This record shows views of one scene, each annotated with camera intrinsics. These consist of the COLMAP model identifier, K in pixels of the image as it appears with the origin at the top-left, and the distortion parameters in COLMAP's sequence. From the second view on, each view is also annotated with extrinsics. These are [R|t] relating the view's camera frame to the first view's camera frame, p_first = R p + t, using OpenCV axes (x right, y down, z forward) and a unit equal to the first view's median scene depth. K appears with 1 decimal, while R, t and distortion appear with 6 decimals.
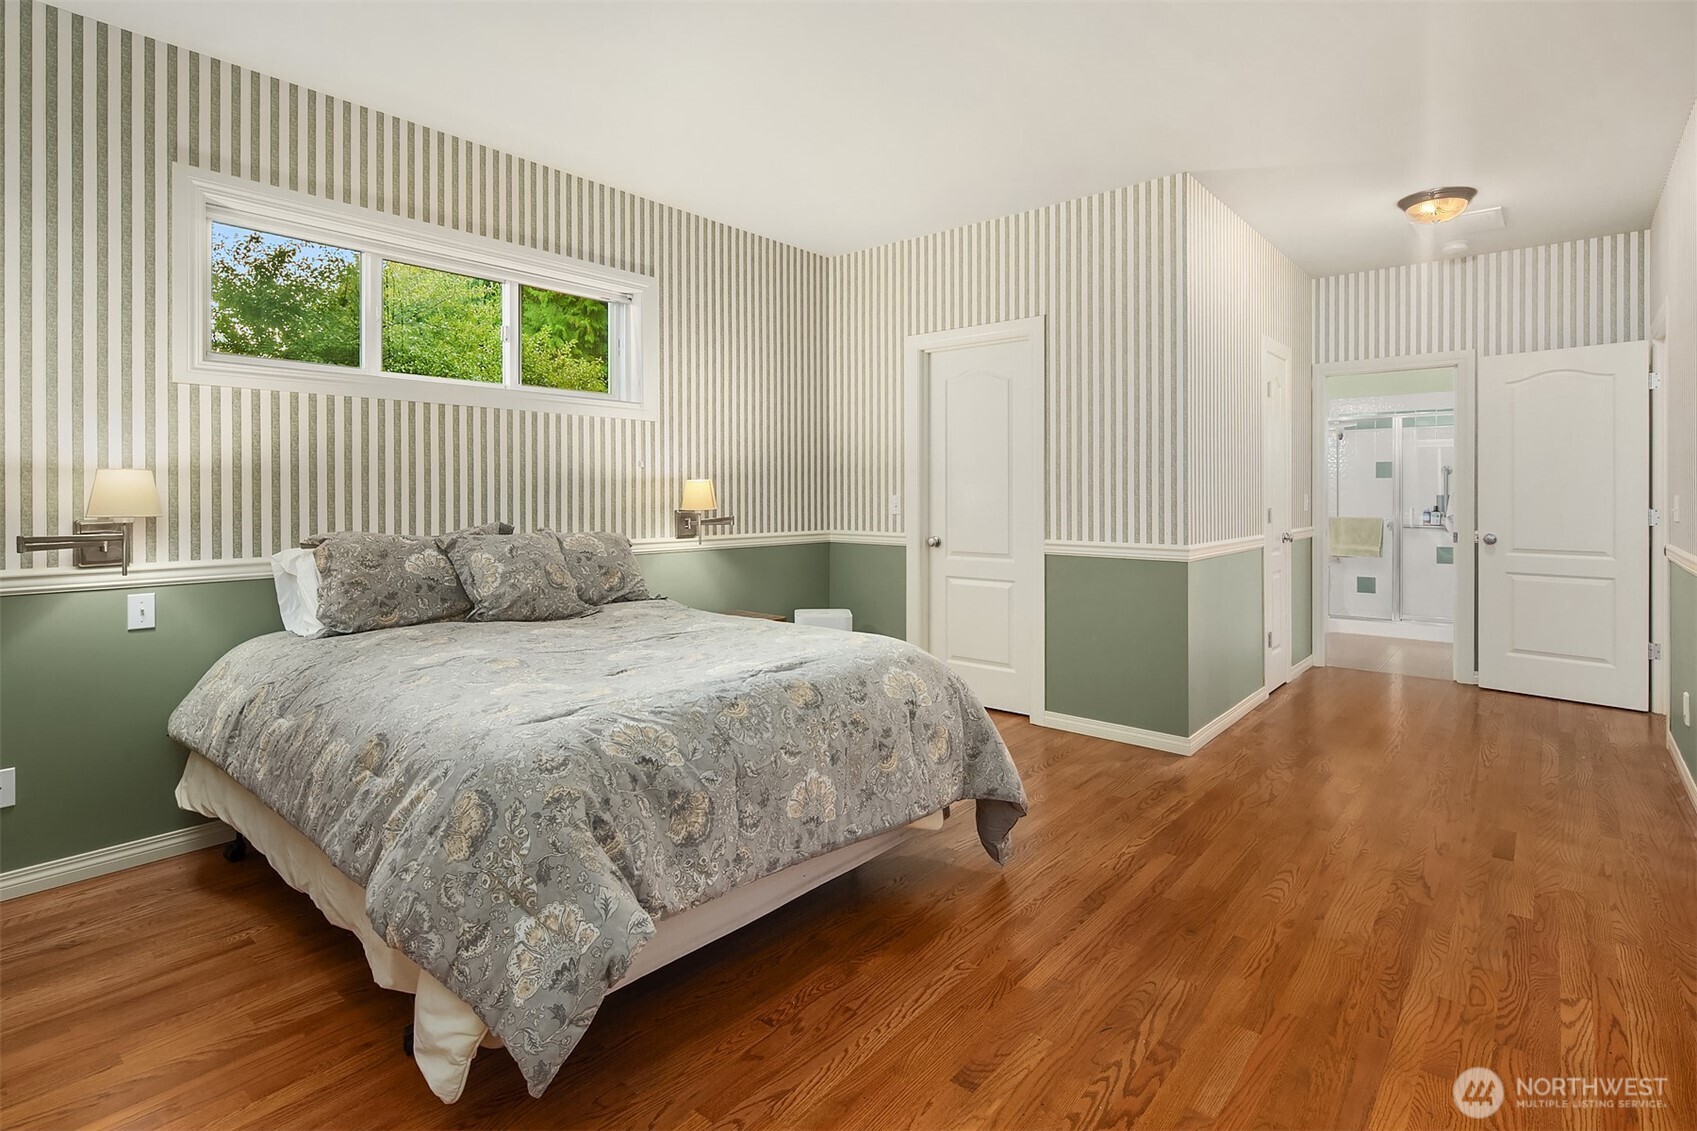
lens RADIAL K [[834.2, 0, 846.5], [0, 834.2, 506.5], [0, 0, 1]] dist [0.002972, -0.000919]
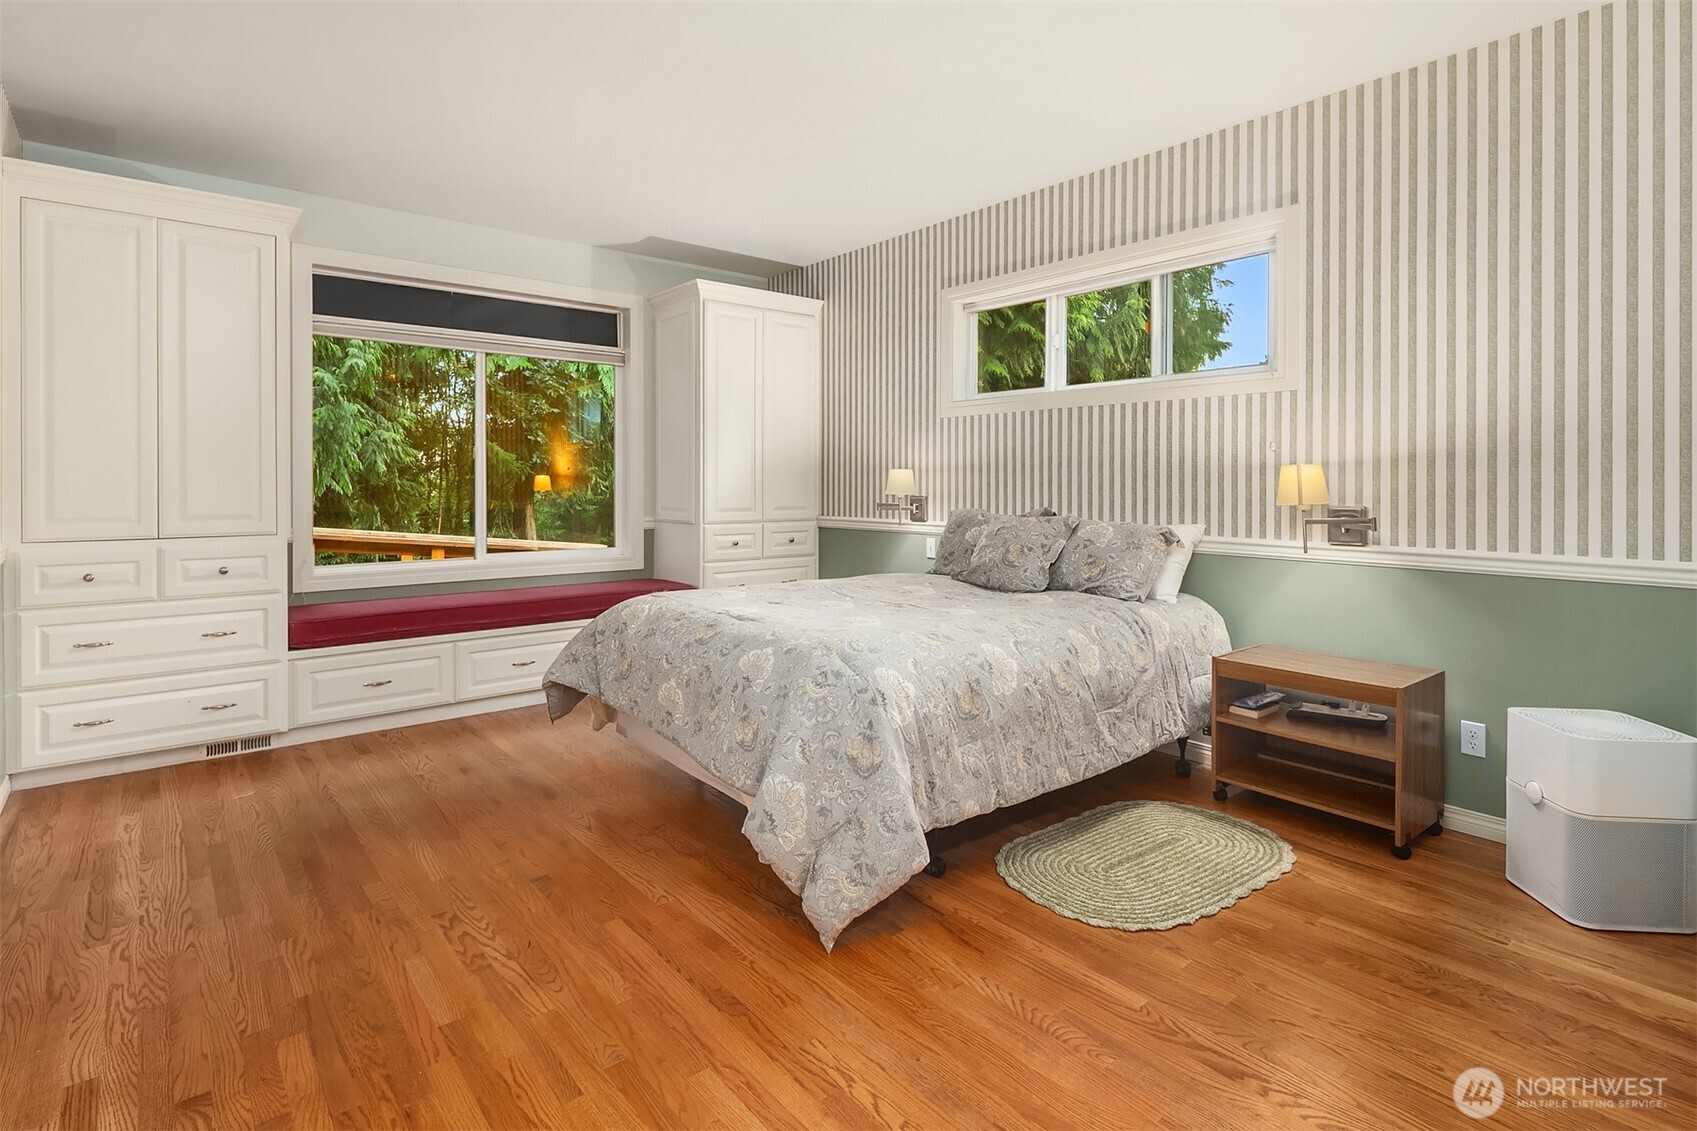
lens RADIAL K [[834.2, 0, 846.5], [0, 834.2, 506.5], [0, 0, 1]] dist [0.002972, -0.000919]
pose [[-0.171918, 0.029233, -0.984677, 0.859276], [-0.017630, 0.999308, 0.032746, -0.017005], [0.984954, 0.022990, -0.171283, 1.023368]]
